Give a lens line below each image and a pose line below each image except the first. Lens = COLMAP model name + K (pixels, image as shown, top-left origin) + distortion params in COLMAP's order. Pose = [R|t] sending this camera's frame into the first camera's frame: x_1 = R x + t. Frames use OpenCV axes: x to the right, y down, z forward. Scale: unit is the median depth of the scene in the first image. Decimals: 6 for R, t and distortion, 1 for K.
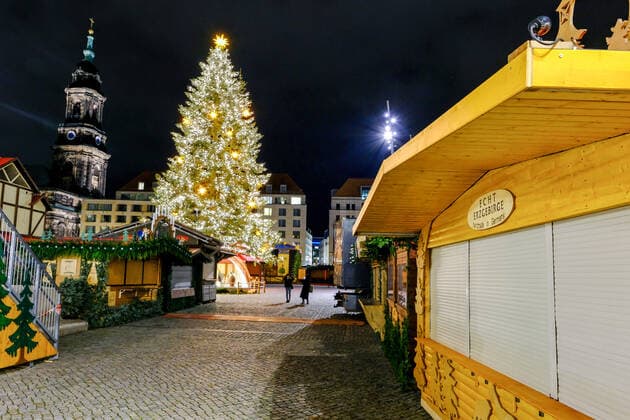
lens RADIAL K [[464.0, 0, 313.4], [0, 464.0, 211.9], [0, 0, 1]] dist [-0.016342, 0.003758]
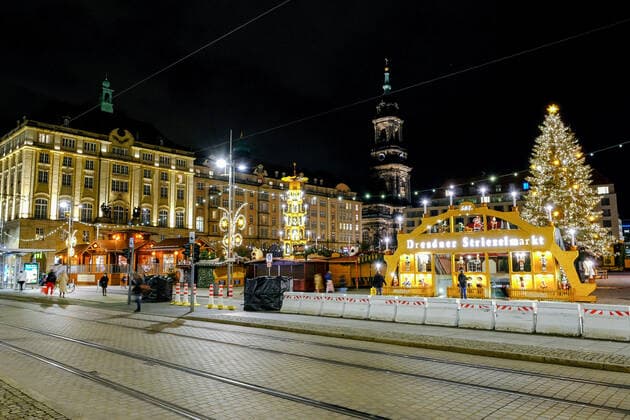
lens RADIAL K [[464.0, 0, 313.4], [0, 464.0, 211.9], [0, 0, 1]] dist [-0.016342, 0.003758]
pose [[0.831229, -0.094158, -0.547899, -0.012396], [0.103179, 0.994559, -0.014382, -0.021252], [0.546272, -0.044578, 0.836421, -0.139216]]
